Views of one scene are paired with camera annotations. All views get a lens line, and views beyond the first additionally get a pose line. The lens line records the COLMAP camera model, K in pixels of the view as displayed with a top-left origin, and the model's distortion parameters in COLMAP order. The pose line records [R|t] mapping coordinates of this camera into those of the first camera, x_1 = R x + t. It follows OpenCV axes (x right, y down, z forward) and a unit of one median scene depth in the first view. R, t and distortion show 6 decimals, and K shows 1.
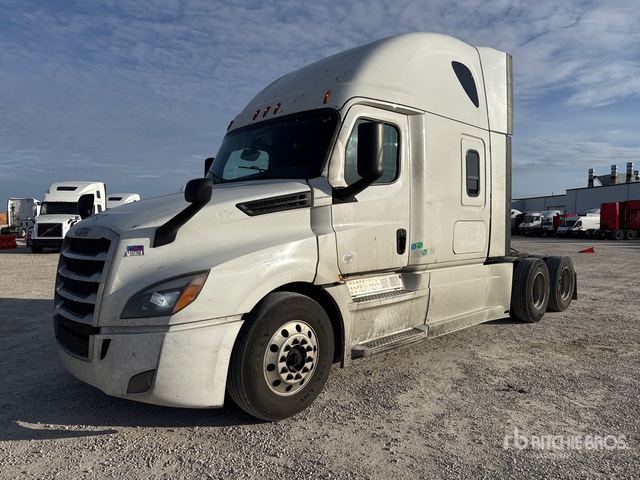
lens RADIAL K [[426.9, 0, 306.1], [0, 426.9, 240.9], [0, 0, 1]] dist [0.005770, 0.001031]
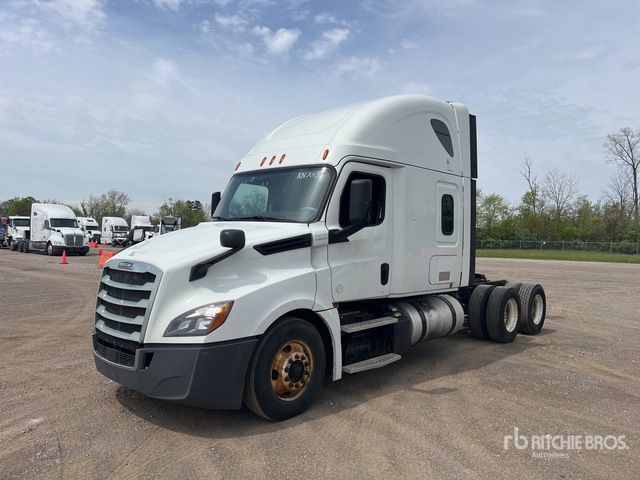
lens RADIAL K [[479.8, 0, 320.0], [0, 479.8, 240.0], [0, 0, 1]] dist [-0.002638, -0.000855]
pose [[0.997162, 0.025837, 0.070716, -0.059755], [-0.023928, 0.999329, -0.027719, -0.060466], [-0.071385, 0.025948, 0.997111, -0.364273]]
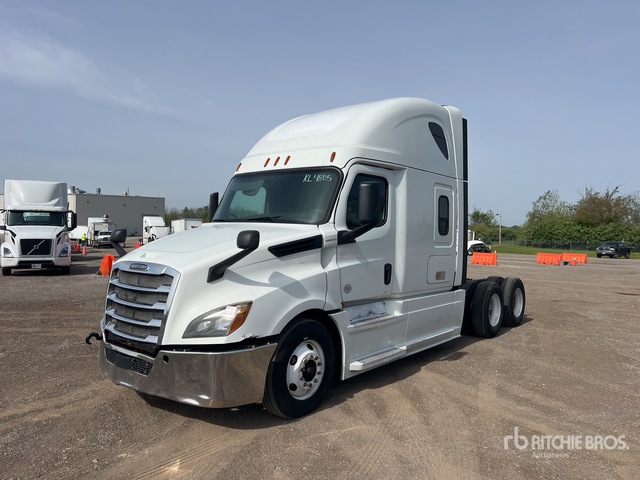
lens RADIAL K [[479.8, 0, 320.0], [0, 479.8, 240.0], [0, 0, 1]] dist [-0.002638, -0.000855]
pose [[0.989927, 0.024292, 0.139476, -0.182170], [-0.020369, 0.999358, -0.029484, -0.059571], [-0.140103, 0.026346, 0.989786, -0.369915]]
